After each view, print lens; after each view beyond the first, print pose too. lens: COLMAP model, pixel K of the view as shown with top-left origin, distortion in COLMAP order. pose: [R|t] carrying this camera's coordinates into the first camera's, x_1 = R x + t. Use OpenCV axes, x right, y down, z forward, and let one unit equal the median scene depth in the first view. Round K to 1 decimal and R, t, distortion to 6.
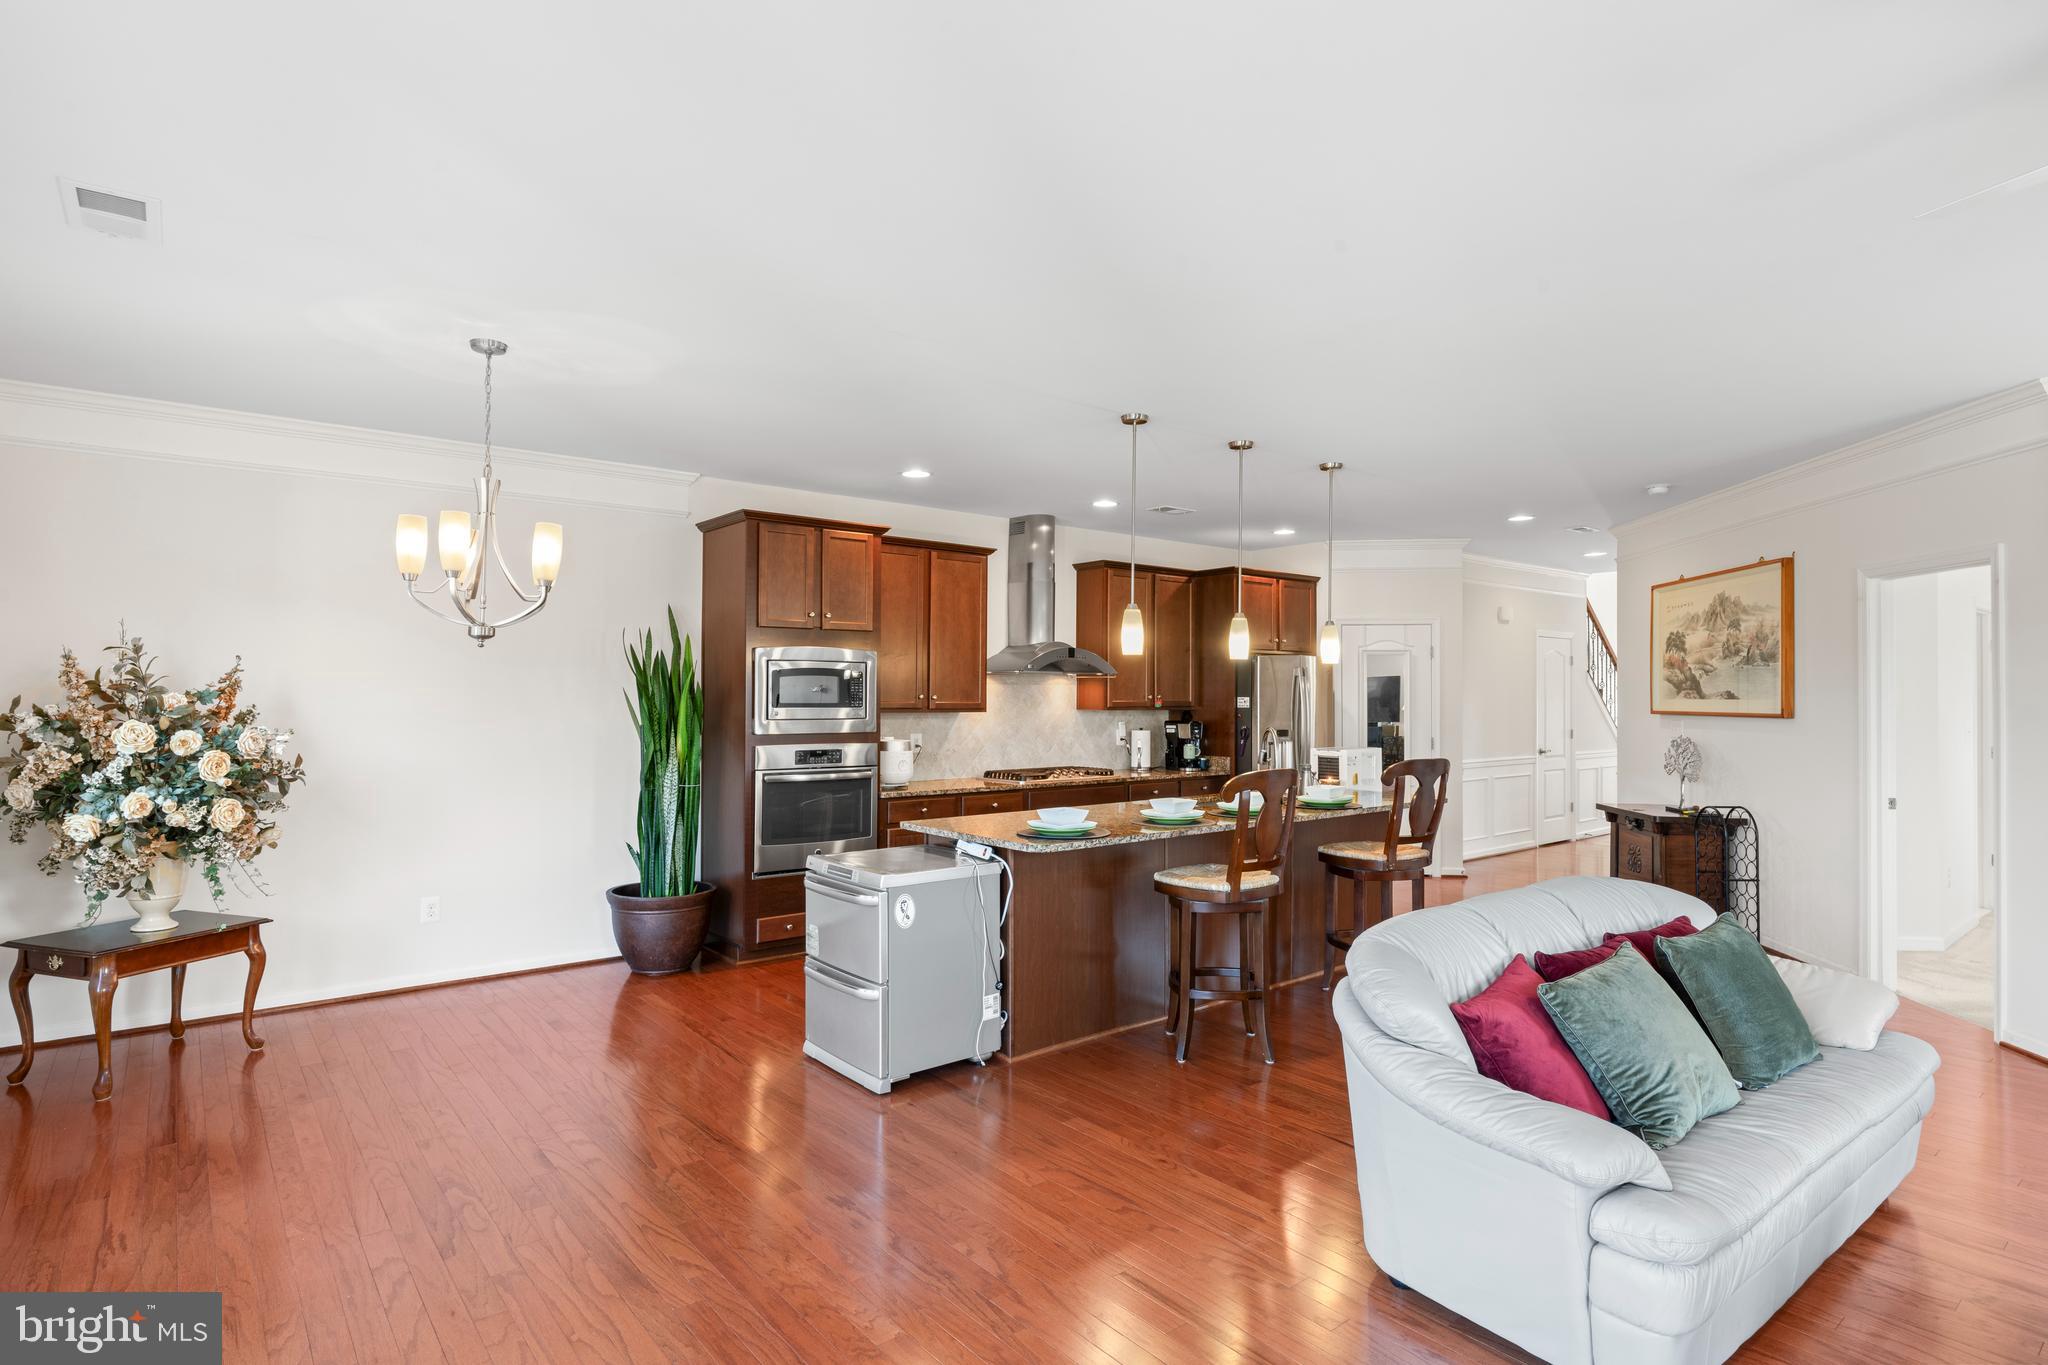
lens RADIAL K [[1061.4, 0, 1022.2], [0, 1061.4, 674.2], [0, 0, 1]] dist [-0.002424, 0.001031]
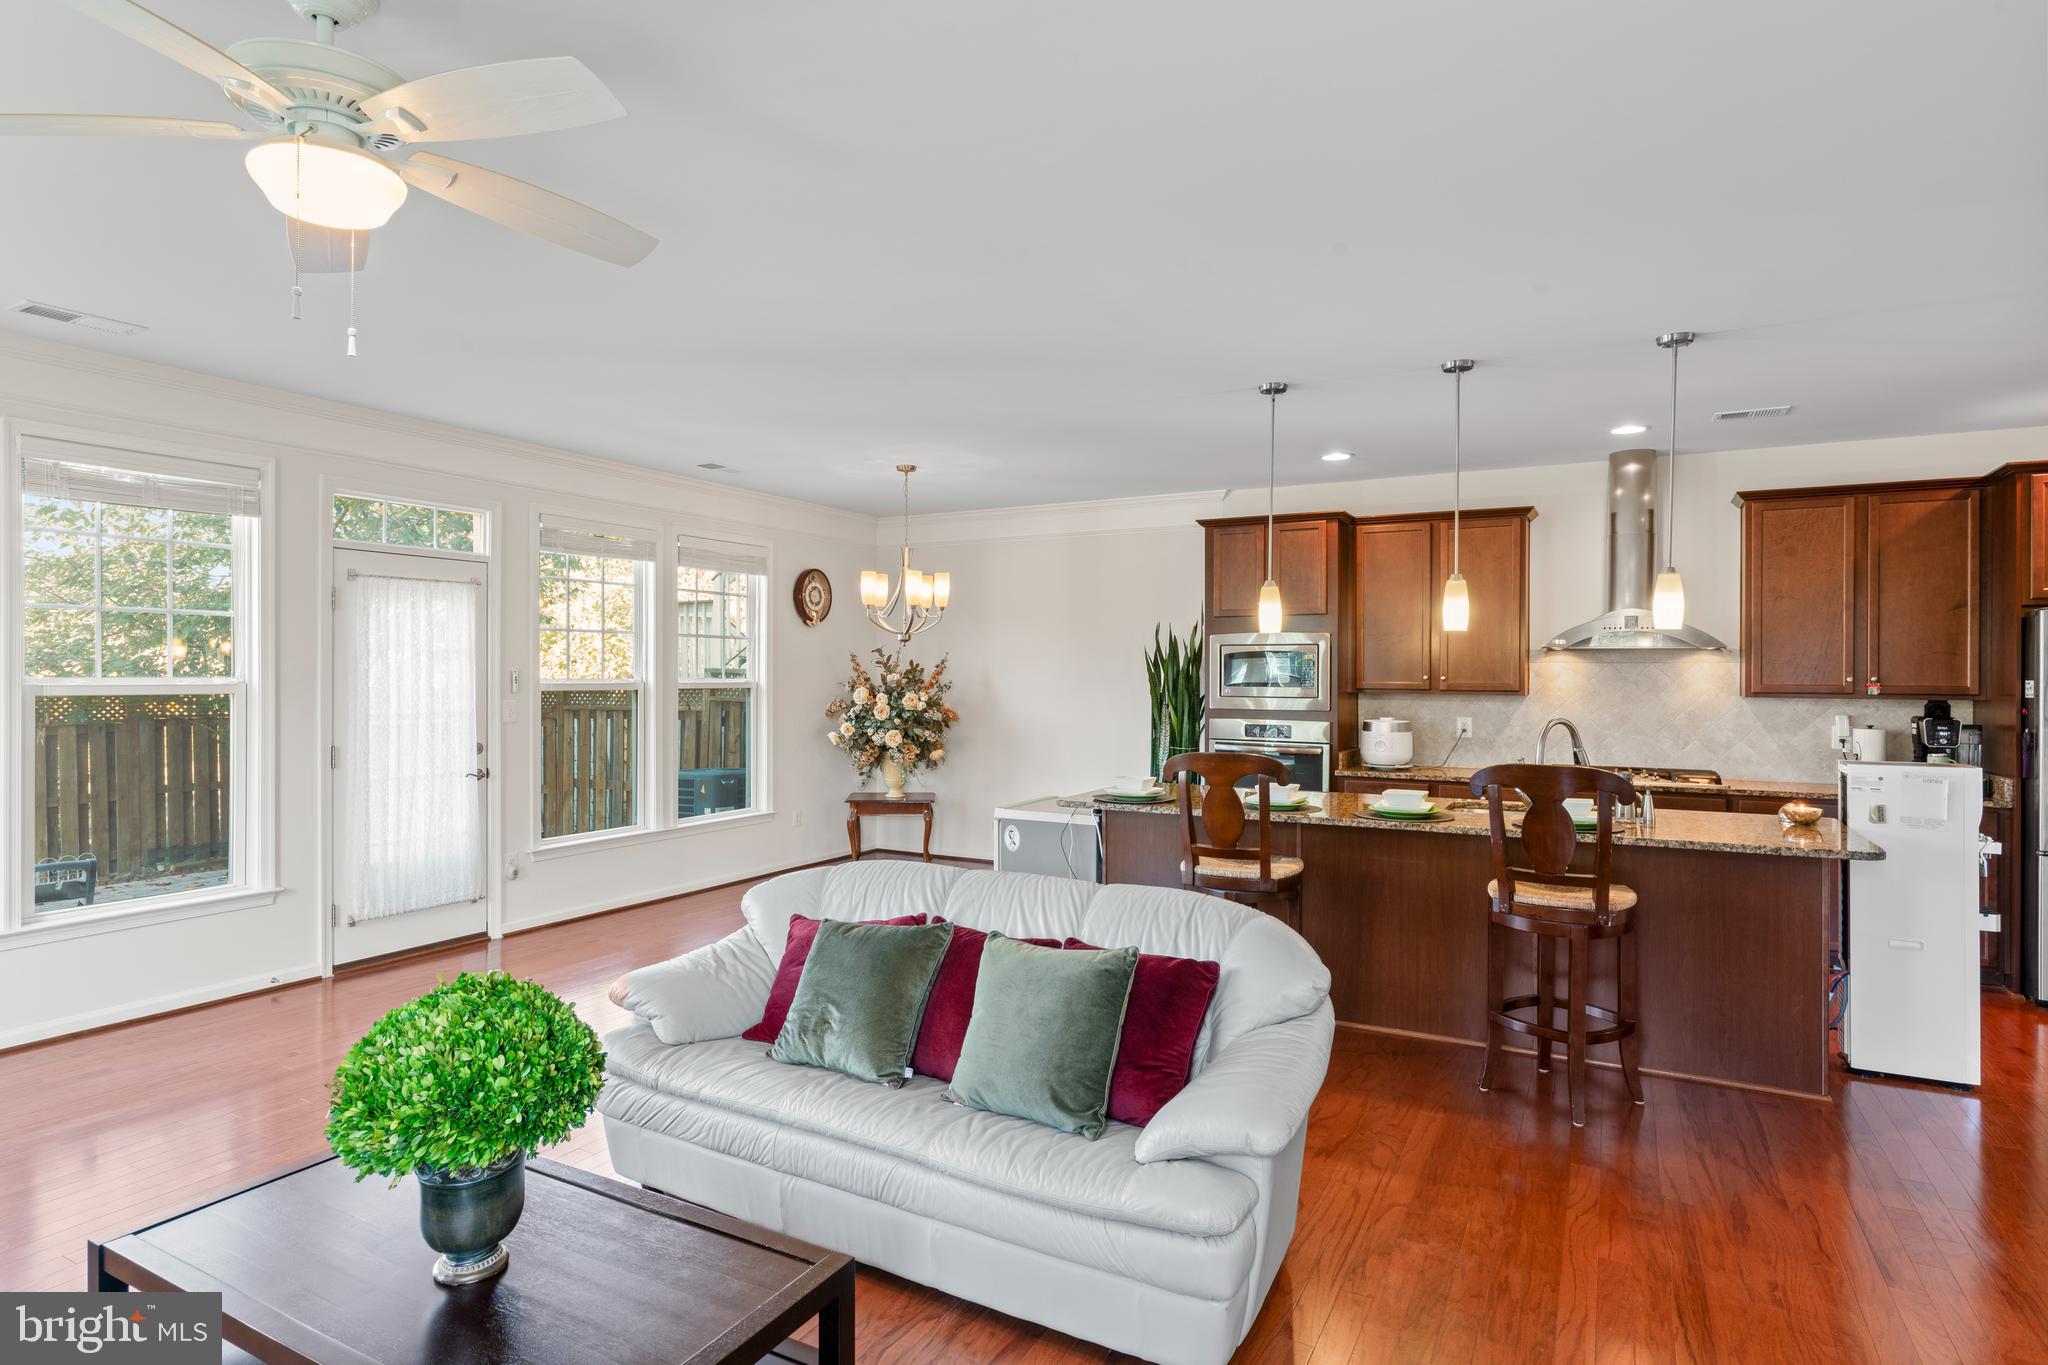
lens RADIAL K [[1078.4, 0, 1021.7], [0, 1078.4, 670.4], [0, 0, 1]] dist [-0.005135, 0.000886]
pose [[0.377449, -0.003988, -0.926022, 0.656381], [0.015744, 0.999874, 0.002111, 0.006928], [0.925897, -0.015376, 0.377464, 0.293673]]
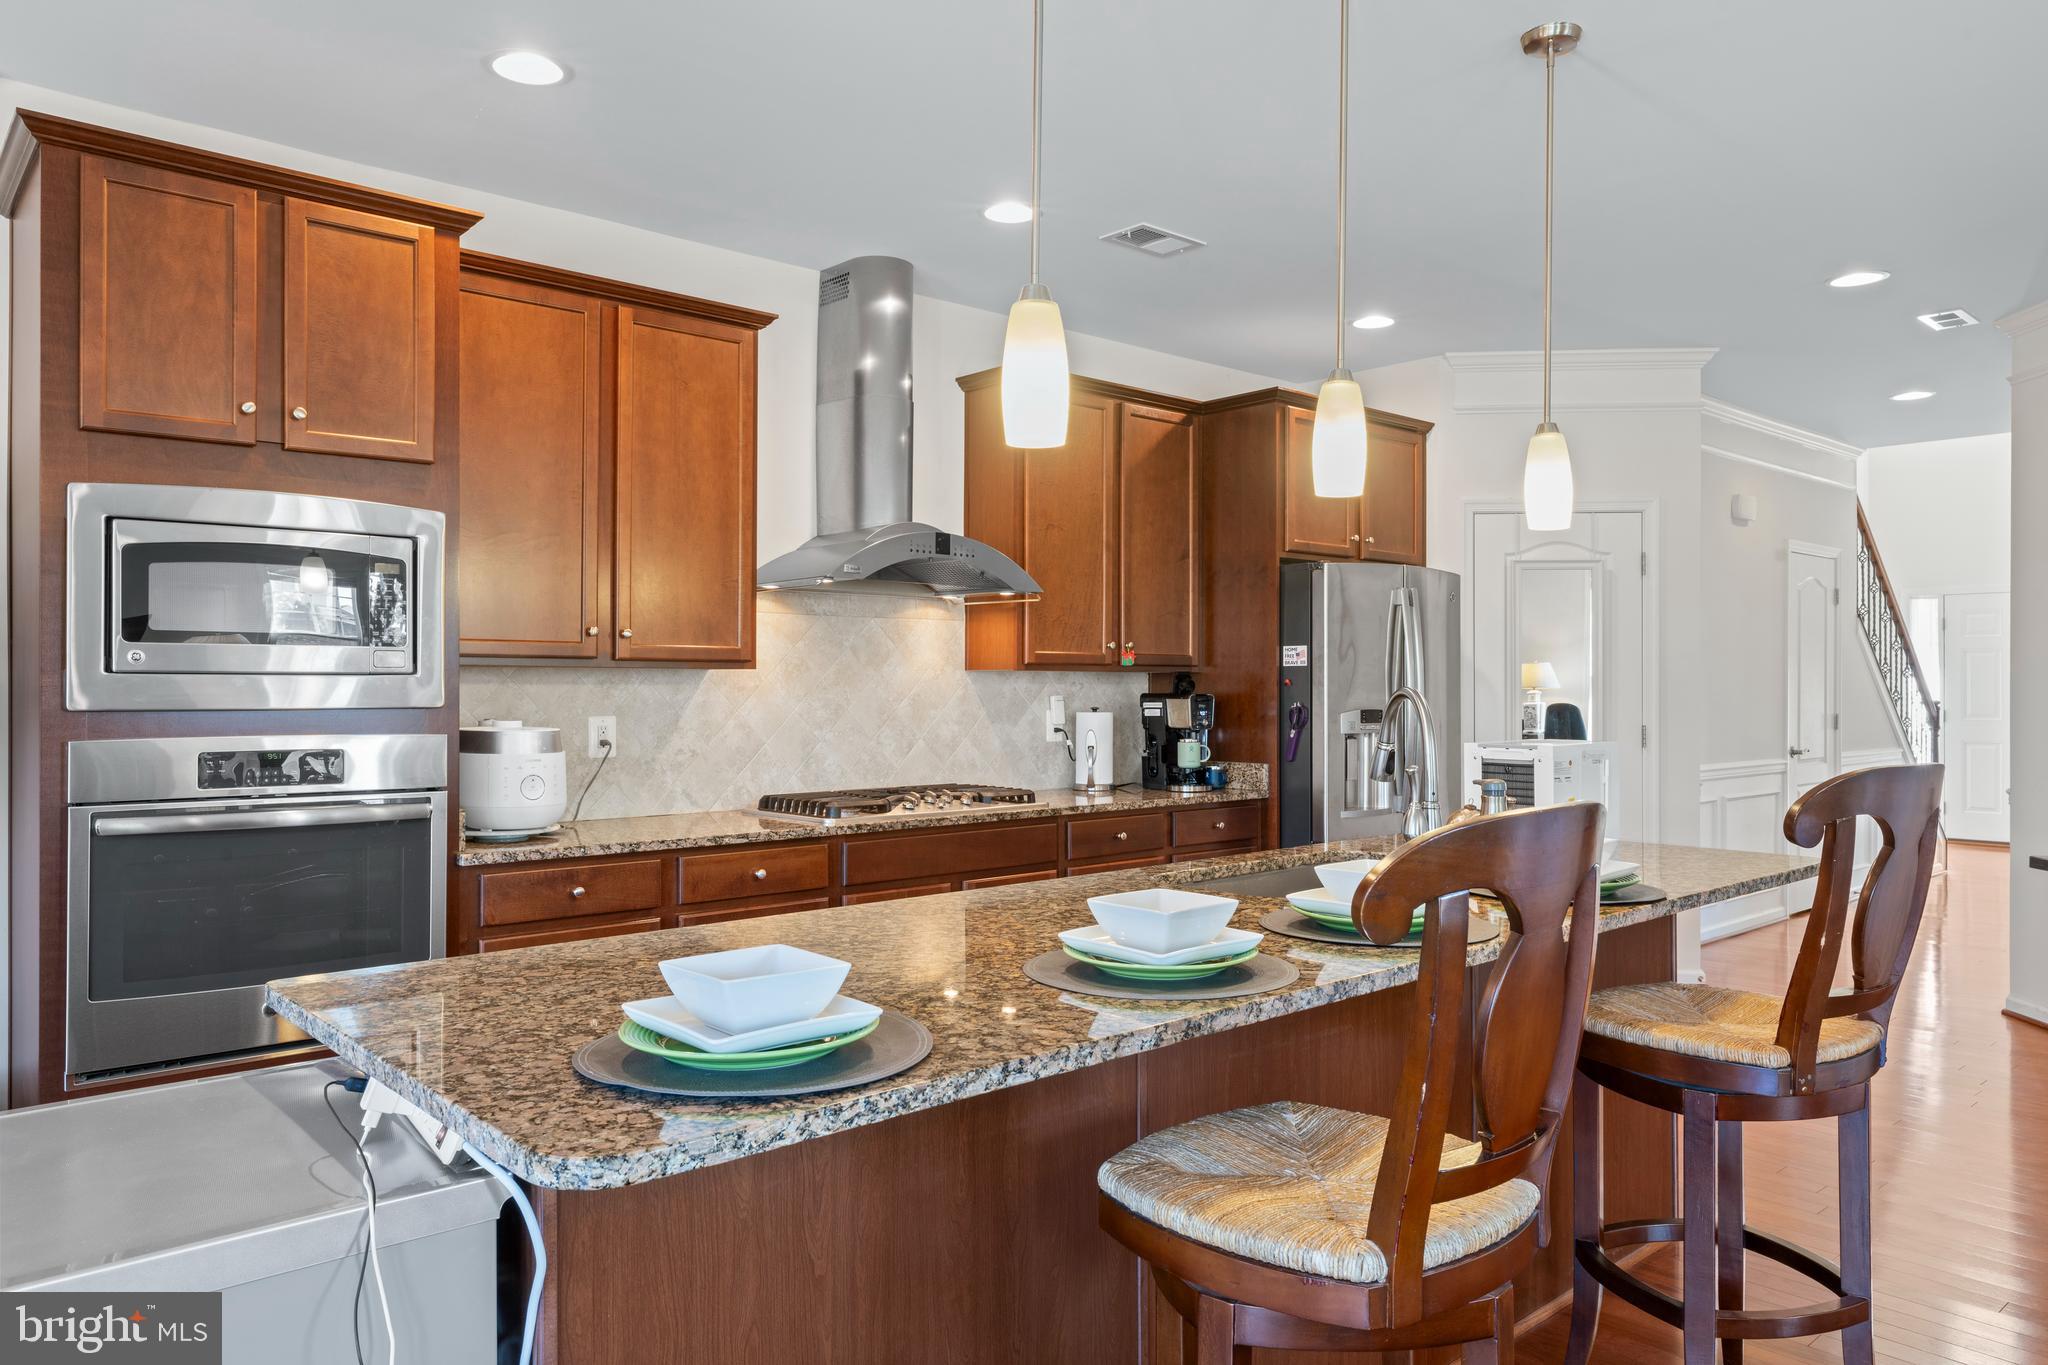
lens RADIAL K [[1392.8, 0, 1024.0], [0, 1392.8, 682.5], [0, 0, 1]] dist [0.002427, 0.001578]
pose [[0.998840, -0.002402, 0.048100, 0.055705], [0.001510, 0.999826, 0.018572, 0.031646], [-0.048136, -0.018477, 0.998670, 0.404089]]
